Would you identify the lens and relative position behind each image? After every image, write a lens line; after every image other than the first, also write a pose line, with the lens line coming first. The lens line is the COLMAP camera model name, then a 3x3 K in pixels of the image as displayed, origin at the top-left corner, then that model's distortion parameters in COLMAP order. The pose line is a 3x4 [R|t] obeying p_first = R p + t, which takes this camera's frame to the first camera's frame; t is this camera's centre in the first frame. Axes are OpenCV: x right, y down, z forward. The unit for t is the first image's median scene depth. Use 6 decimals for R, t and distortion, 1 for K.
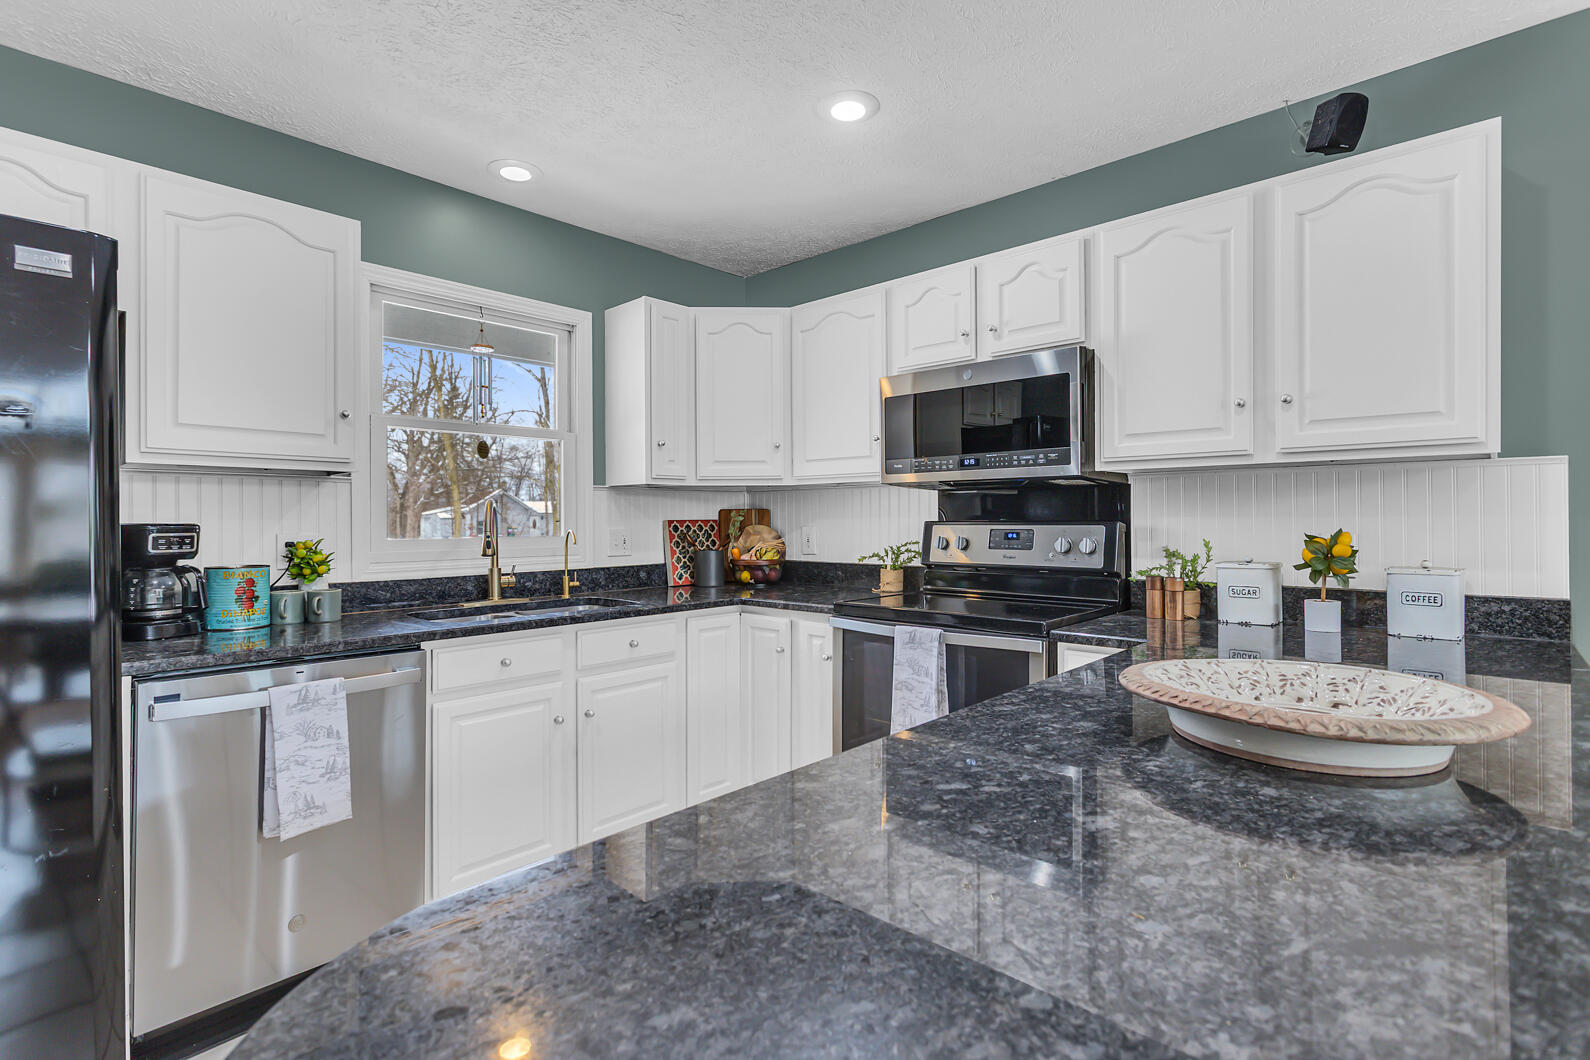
lens RADIAL K [[747.4, 0, 793.5], [0, 747.4, 520.2], [0, 0, 1]] dist [0.009167, -0.000431]
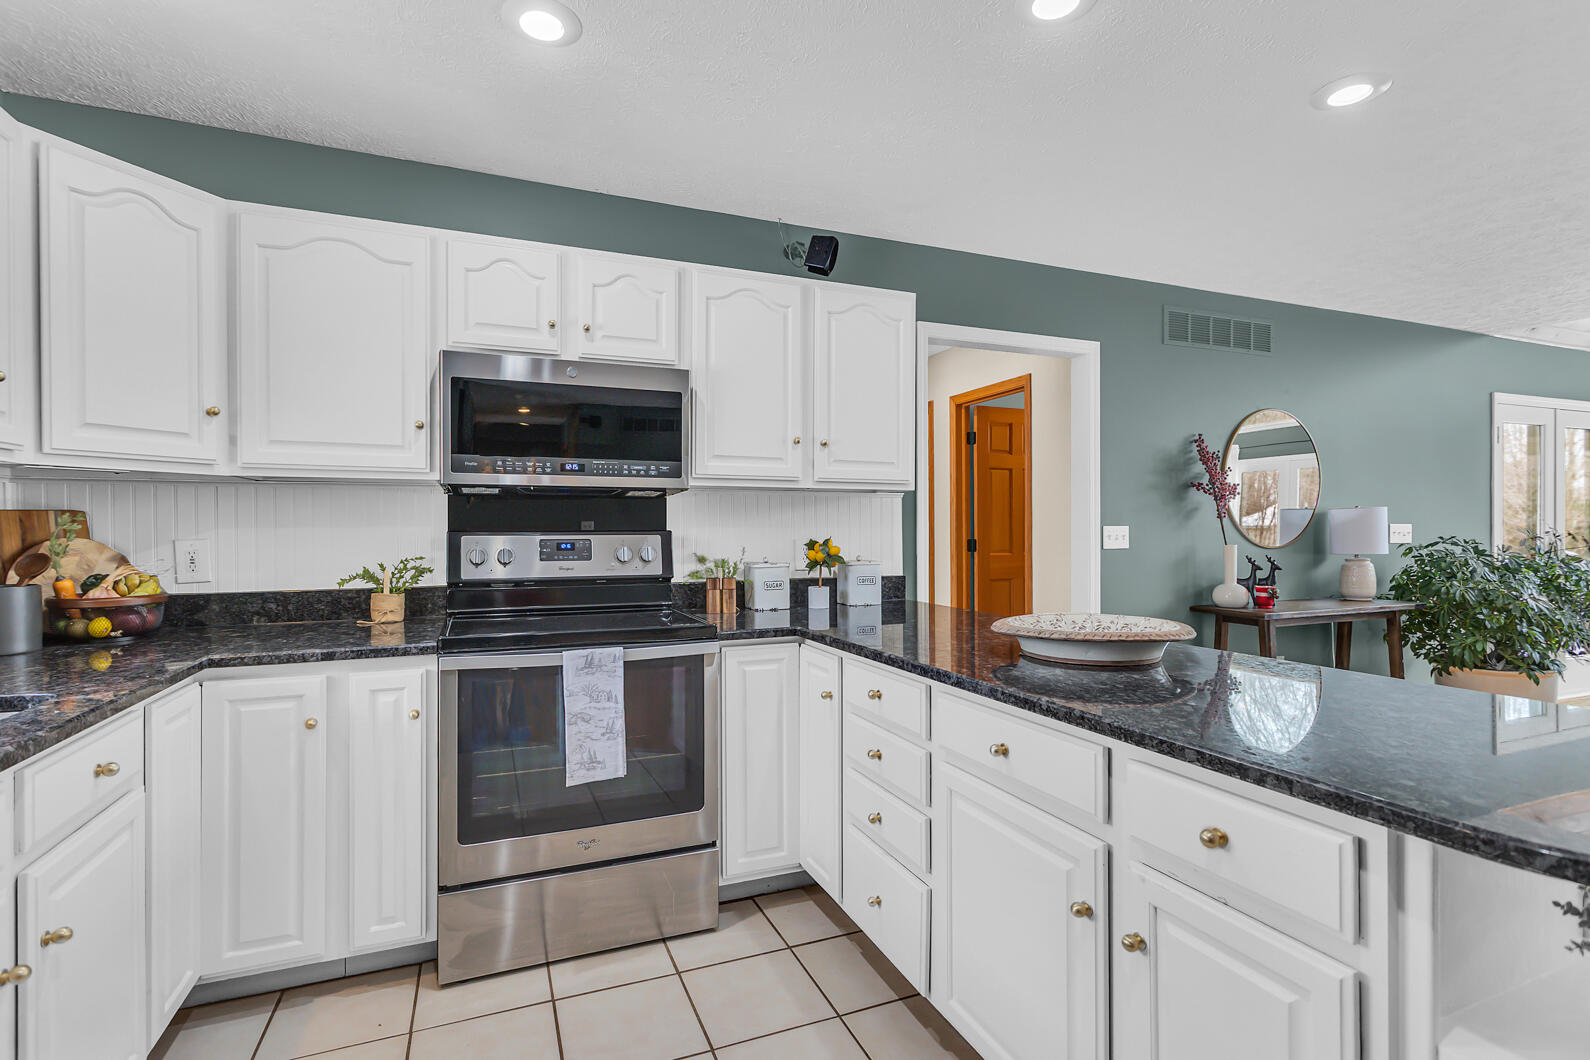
lens RADIAL K [[747.4, 0, 776.4], [0, 747.4, 533.3], [0, 0, 1]] dist [0.009167, -0.000431]
pose [[0.433291, -0.001883, 0.901252, -0.486231], [0.000197, 0.999998, 0.001995, 0.002456], [-0.901254, -0.000686, 0.433290, 0.370029]]
